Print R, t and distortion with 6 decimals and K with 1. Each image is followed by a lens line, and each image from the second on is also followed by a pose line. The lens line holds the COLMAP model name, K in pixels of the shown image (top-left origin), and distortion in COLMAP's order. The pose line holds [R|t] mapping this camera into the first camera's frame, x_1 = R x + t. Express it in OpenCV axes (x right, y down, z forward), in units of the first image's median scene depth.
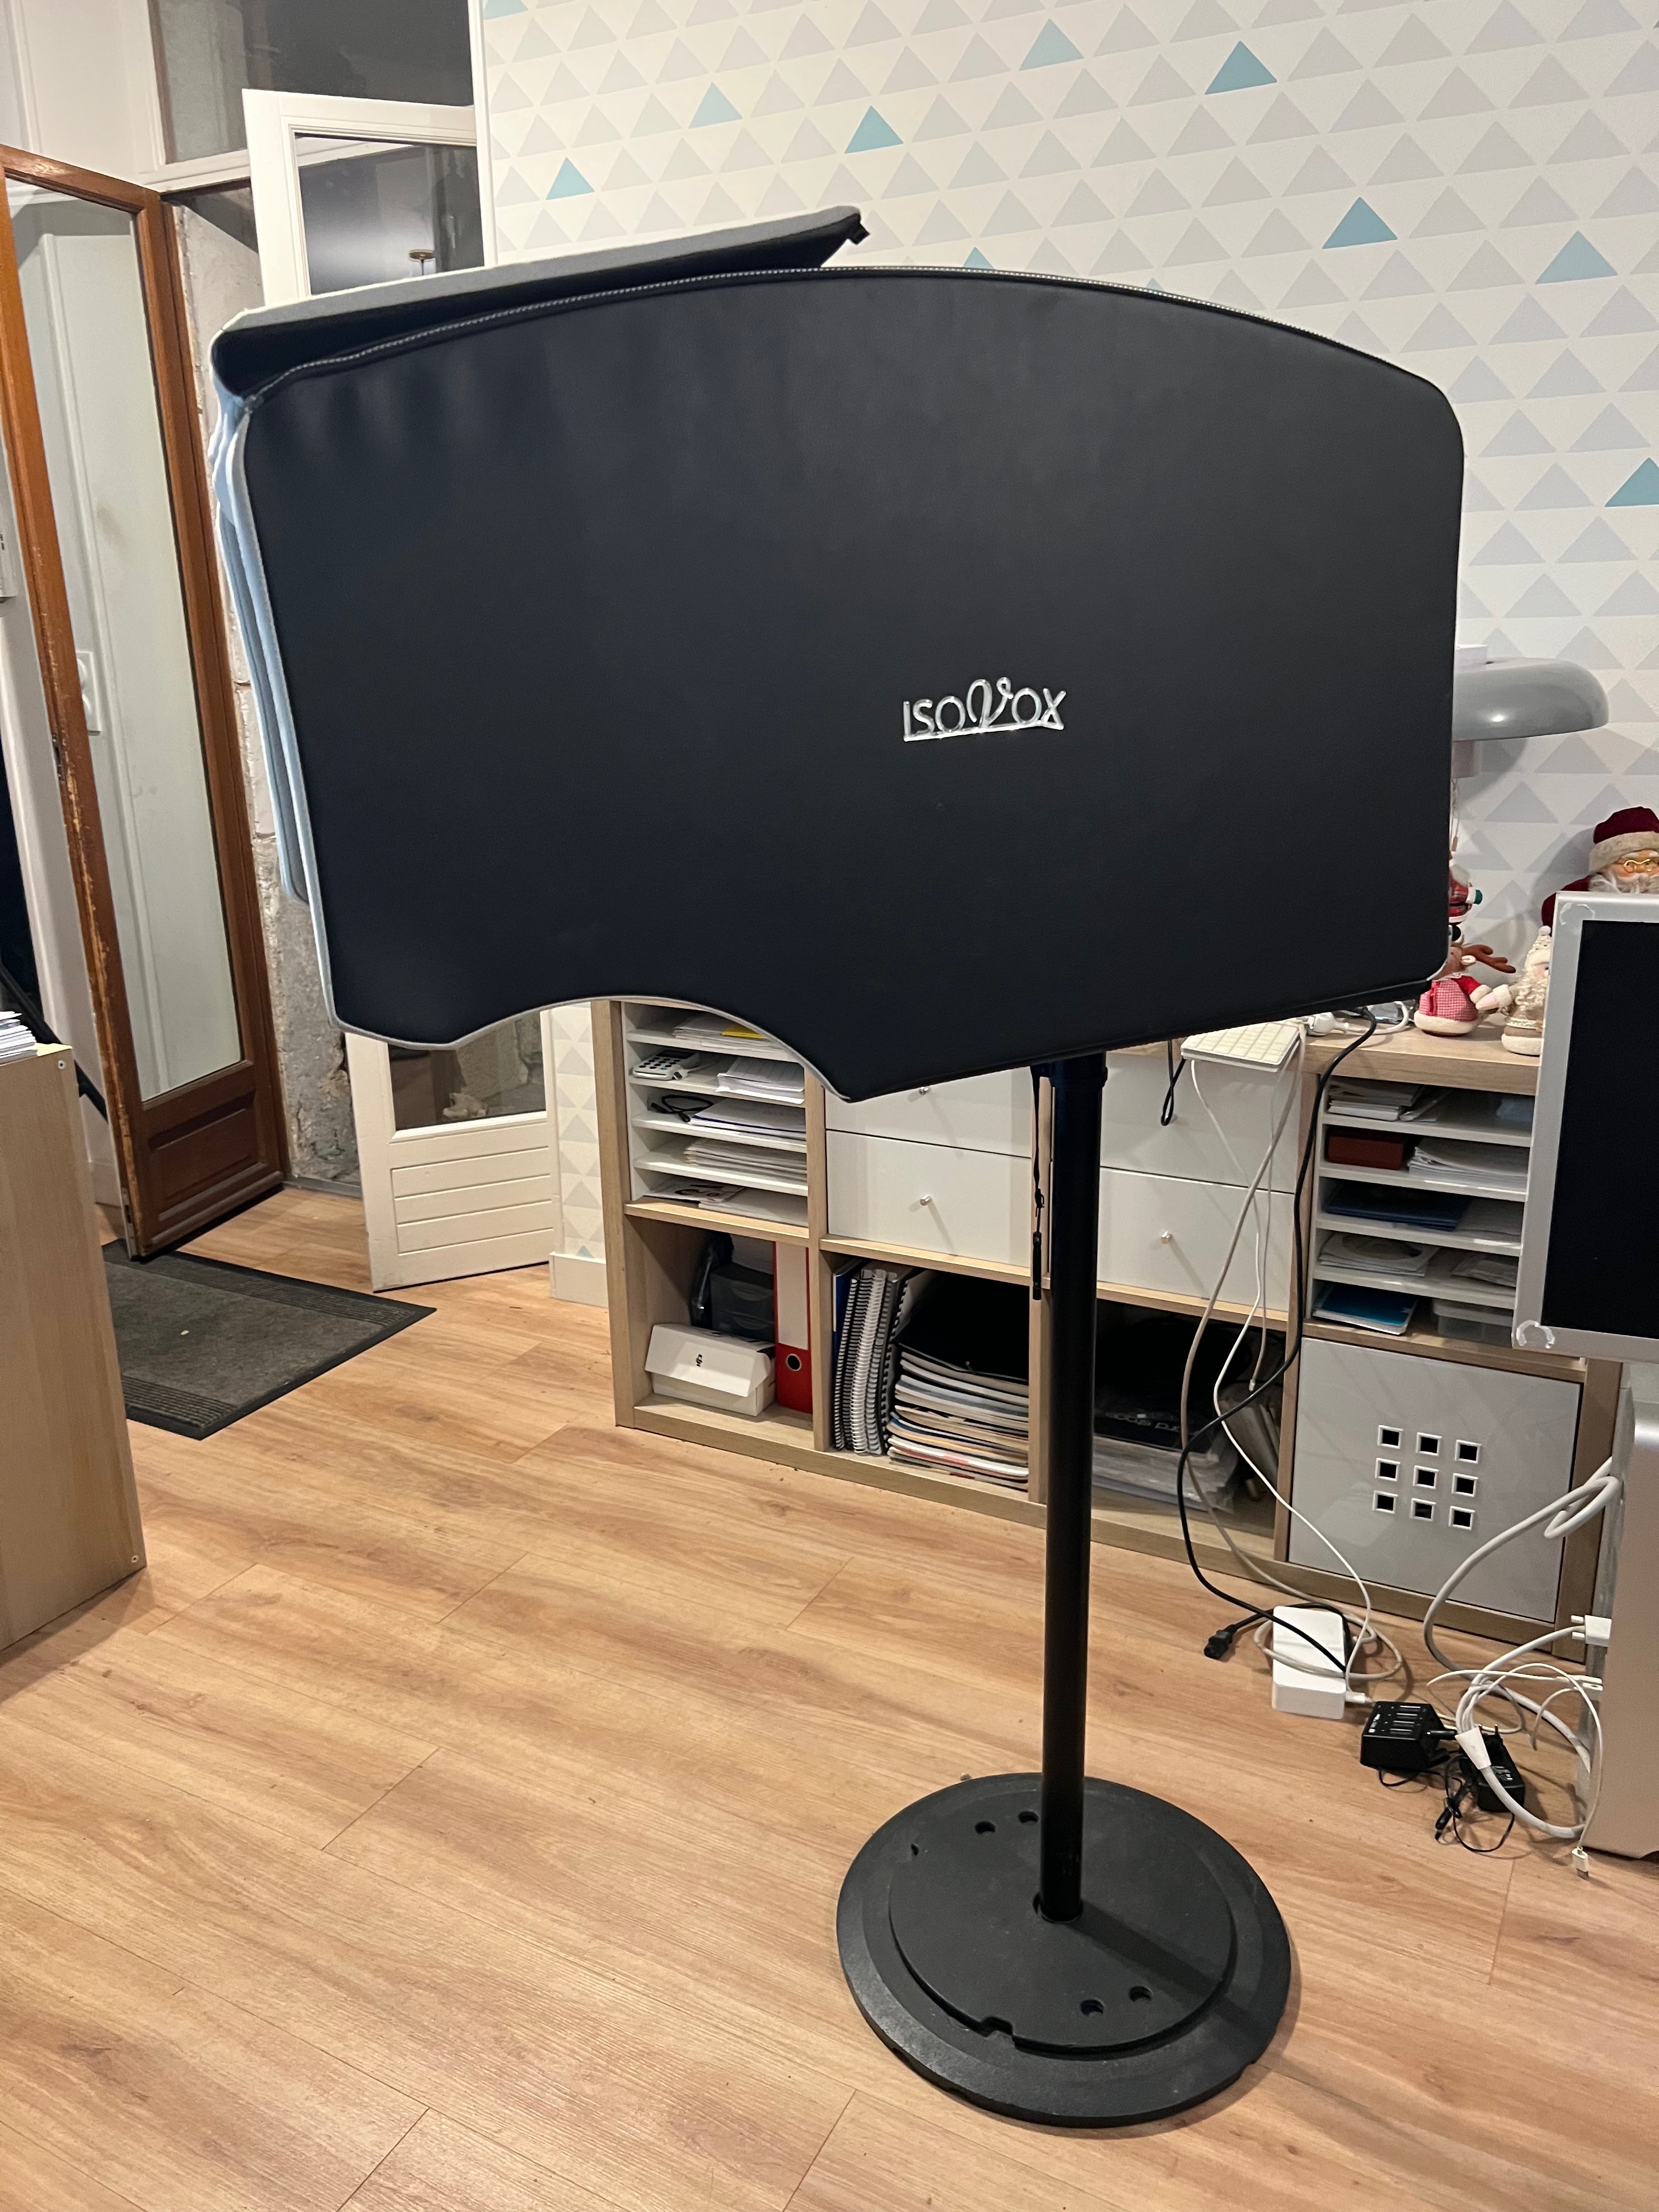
lens RADIAL K [[1647.0, 0, 829.5], [0, 1647.0, 1106.0], [0, 0, 1]] dist [0.008905, 0.005198]
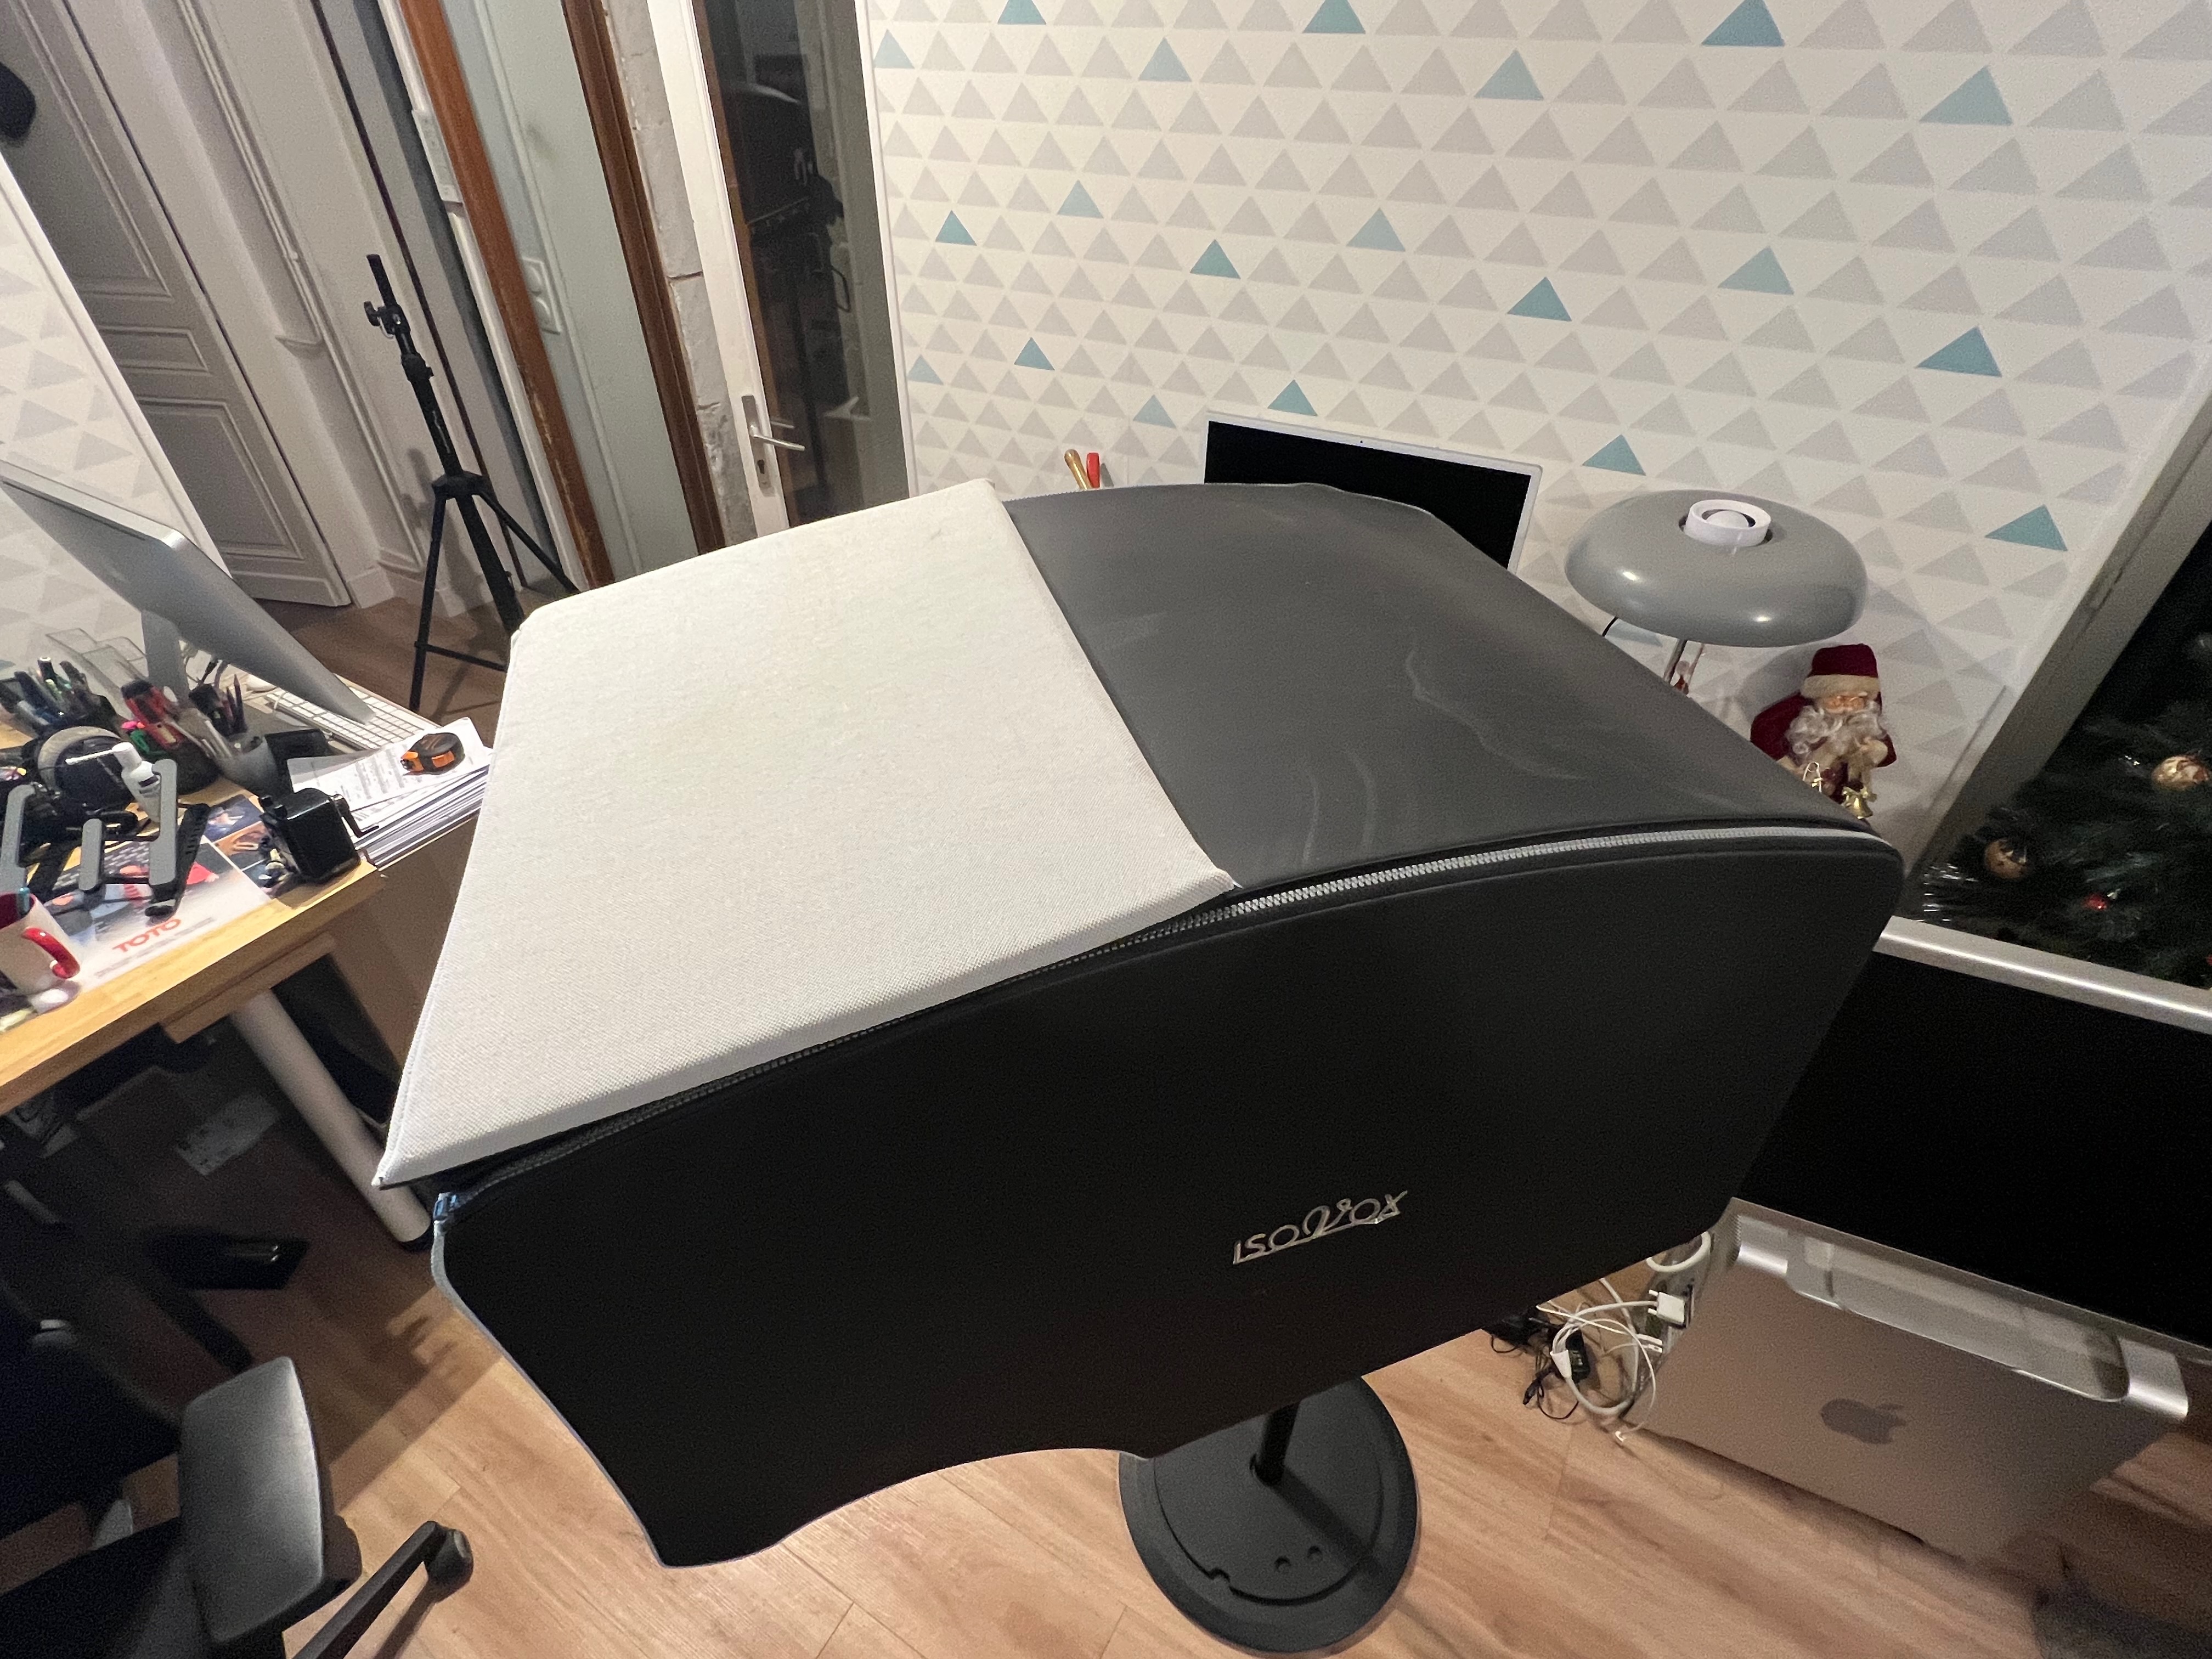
lens RADIAL K [[1068.9, 0, 1106.0], [0, 1068.9, 829.5], [0, 0, 1]] dist [-0.002309, -0.000591]
pose [[0.998559, 0.049963, -0.019613, -0.017269], [-0.038833, 0.924739, 0.378615, -0.415100], [0.037053, -0.377307, 0.925347, 0.314873]]
